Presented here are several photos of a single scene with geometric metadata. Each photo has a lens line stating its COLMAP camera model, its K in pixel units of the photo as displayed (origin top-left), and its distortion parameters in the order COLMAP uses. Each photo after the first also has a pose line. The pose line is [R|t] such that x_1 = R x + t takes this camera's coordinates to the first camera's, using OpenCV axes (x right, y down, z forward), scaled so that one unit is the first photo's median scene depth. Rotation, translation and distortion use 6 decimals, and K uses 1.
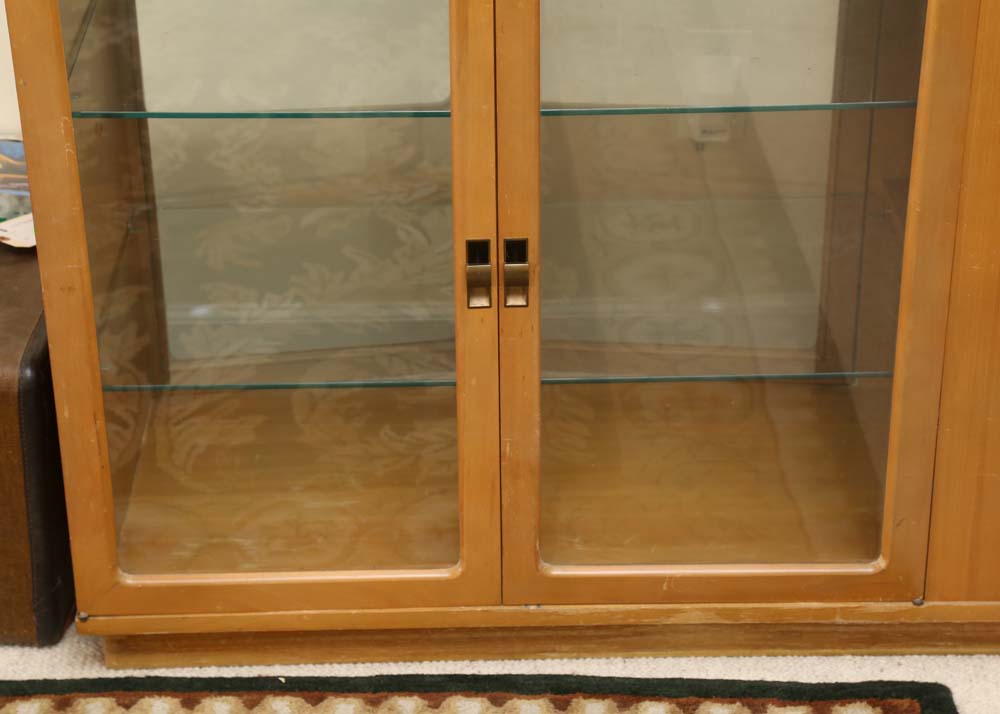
lens RADIAL K [[2382.7, 0, 495.5], [0, 2382.7, 357.5], [0, 0, 1]] dist [0.370822, 0.000000]
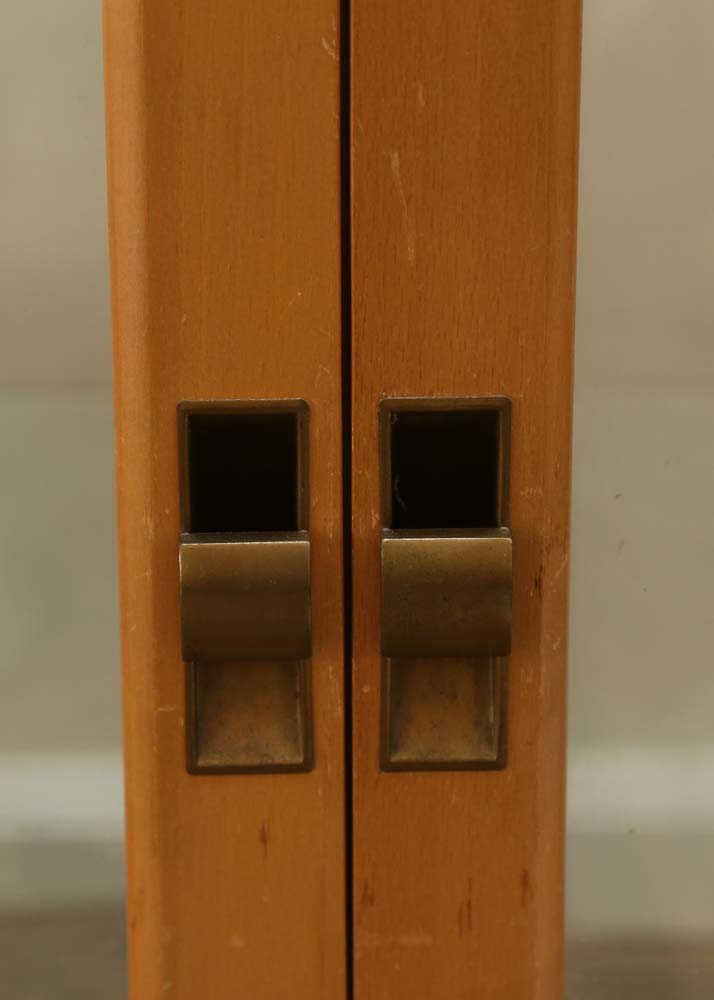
lens RADIAL K [[3028.2, 0, 357.3], [0, 3028.2, 499.8], [0, 0, 1]] dist [0.522045, 0.000000]
pose [[0.999855, 0.013490, -0.010431, 0.003711], [-0.014512, 0.994361, -0.105050, -0.015359], [0.008955, 0.105186, 0.994412, 0.676473]]
